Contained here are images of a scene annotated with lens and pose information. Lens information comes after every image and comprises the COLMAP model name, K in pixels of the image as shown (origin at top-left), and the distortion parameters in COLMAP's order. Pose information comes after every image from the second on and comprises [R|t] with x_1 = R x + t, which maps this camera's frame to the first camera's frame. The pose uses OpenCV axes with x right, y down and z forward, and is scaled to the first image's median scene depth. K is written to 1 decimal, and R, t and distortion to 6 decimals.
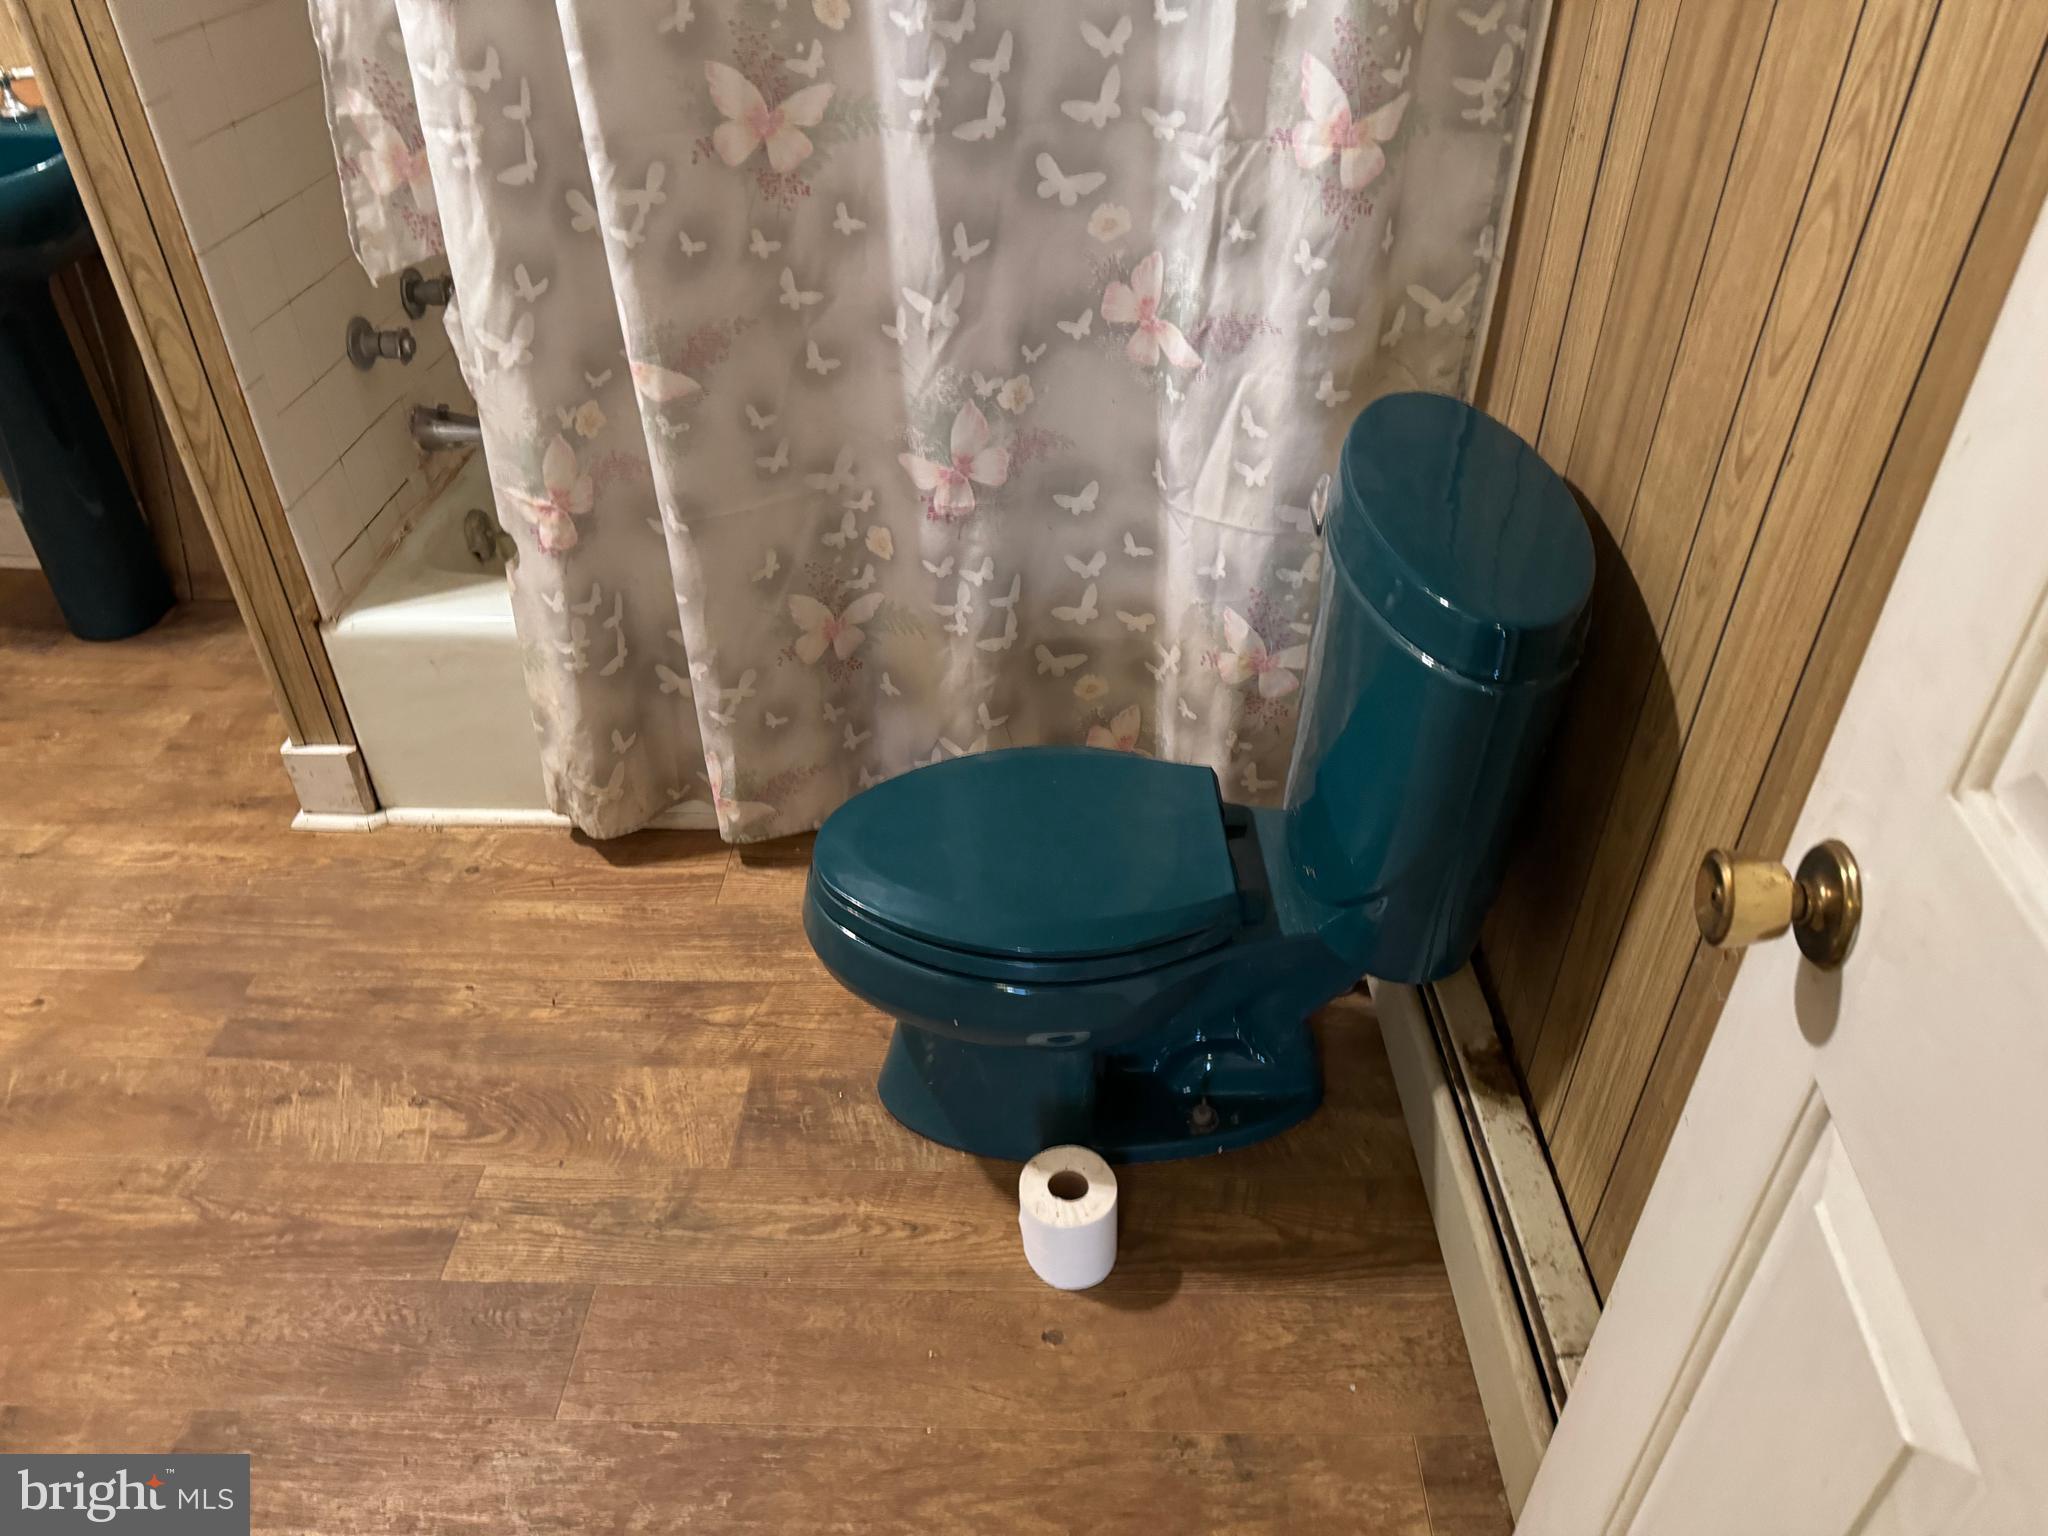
lens RADIAL K [[1423.5, 0, 1057.4], [0, 1423.5, 776.7], [0, 0, 1]] dist [0.063284, -0.084430]
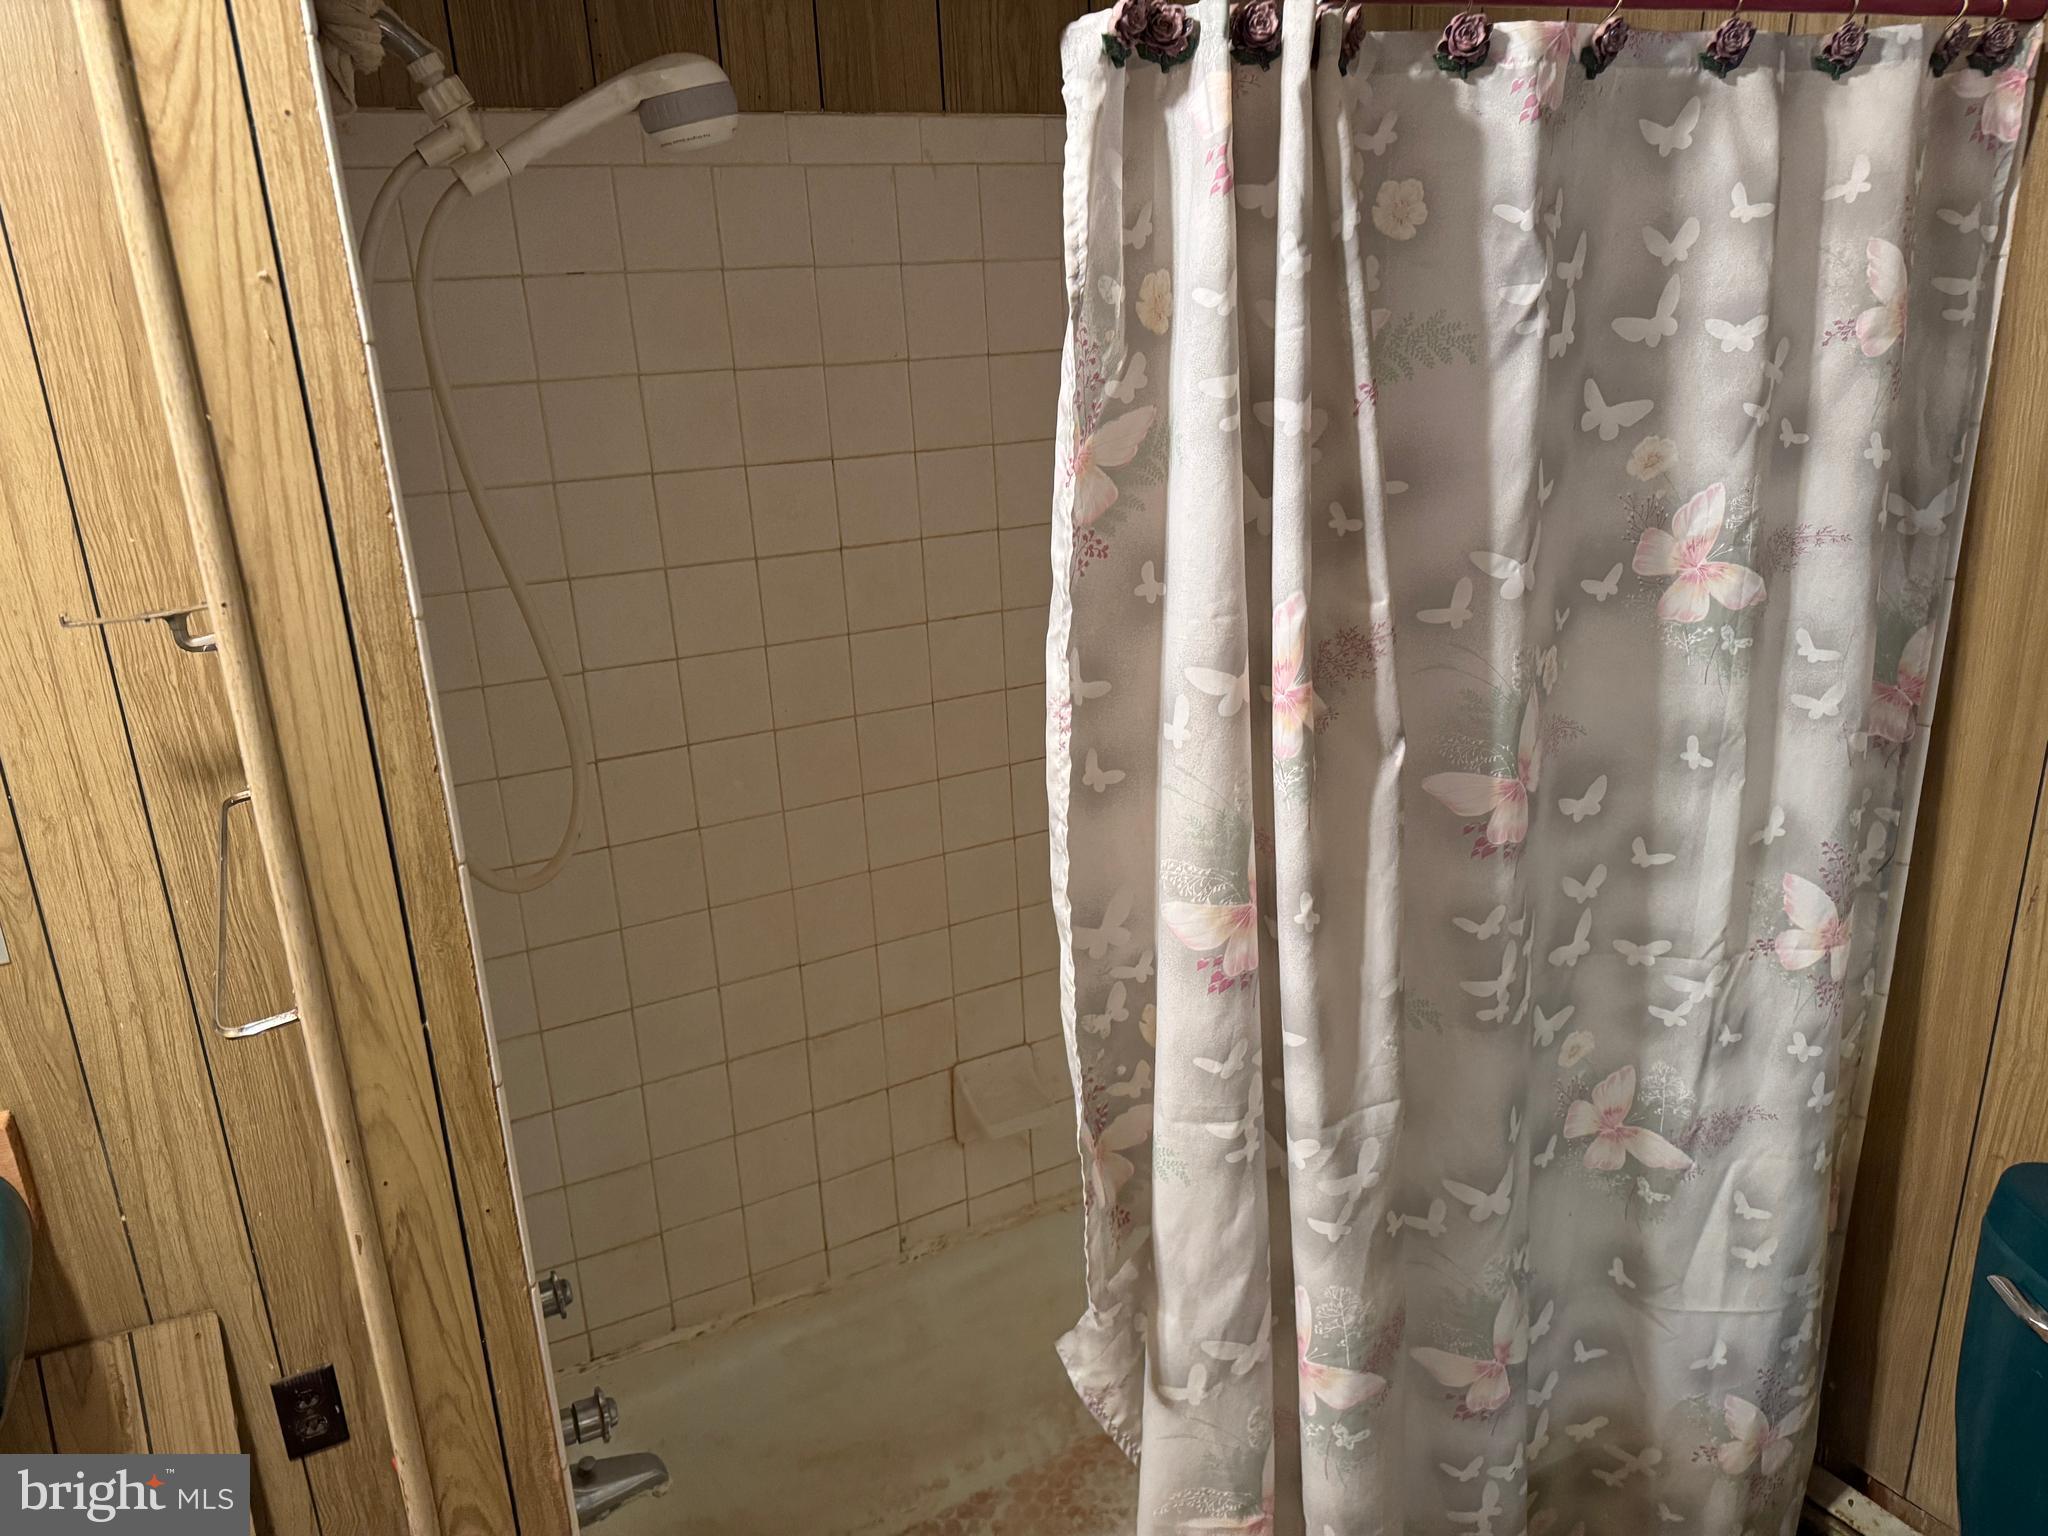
lens RADIAL K [[1423.5, 0, 1024.7], [0, 1423.5, 748.8], [0, 0, 1]] dist [0.063284, -0.084430]
pose [[0.875546, -0.173546, 0.450889, -0.636326], [0.312061, 0.915602, -0.253555, -0.417779], [-0.368832, 0.362705, 0.855809, 0.244007]]
